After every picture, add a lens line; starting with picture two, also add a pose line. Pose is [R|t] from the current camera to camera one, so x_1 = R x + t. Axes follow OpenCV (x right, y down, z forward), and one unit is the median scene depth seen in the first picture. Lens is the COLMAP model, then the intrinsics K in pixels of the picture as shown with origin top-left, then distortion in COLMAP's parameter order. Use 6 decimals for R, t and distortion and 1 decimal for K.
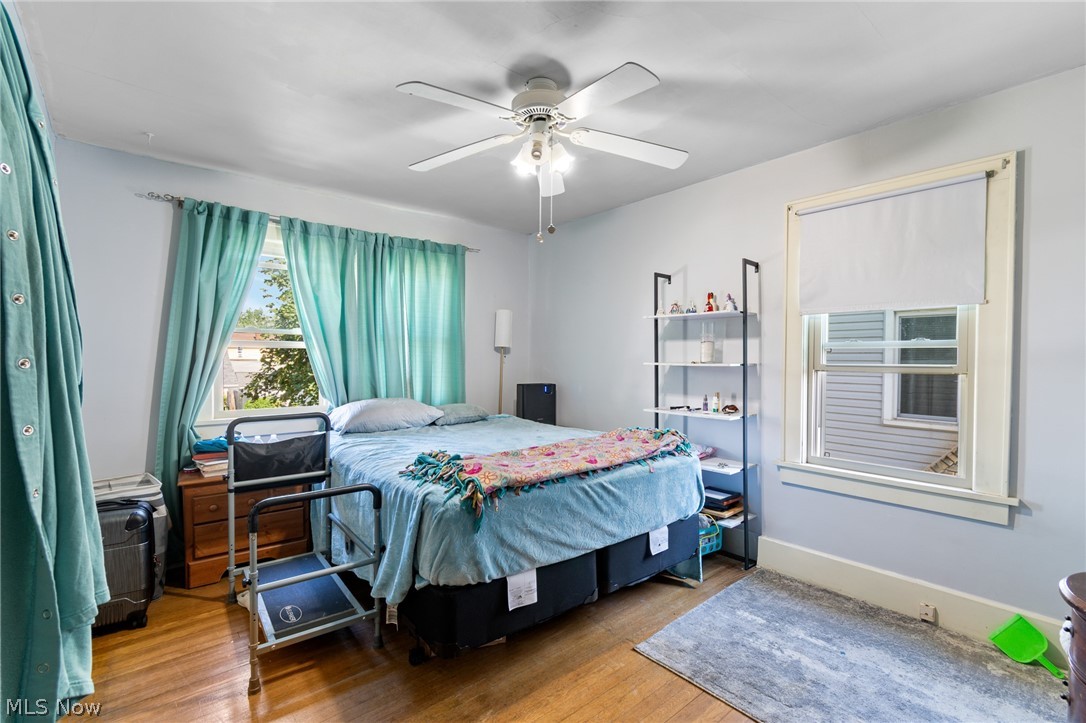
lens RADIAL K [[500.4, 0, 543.0], [0, 500.4, 361.5], [0, 0, 1]] dist [0.000073, 0.000121]
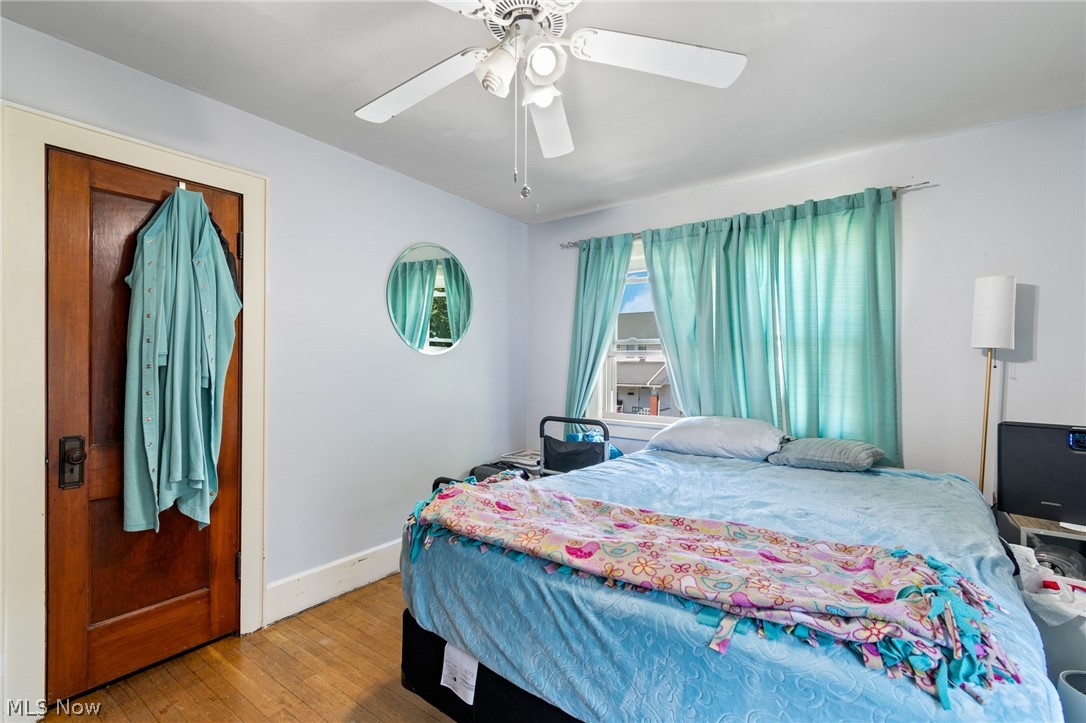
lens RADIAL K [[491.2, 0, 543.0], [0, 491.2, 361.5], [0, 0, 1]] dist [0.000997, 0.000060]
pose [[0.219458, -0.009010, -0.975580, 0.466652], [-0.012772, 0.999845, -0.012107, -0.004227], [0.975538, 0.015117, 0.219309, 0.623988]]
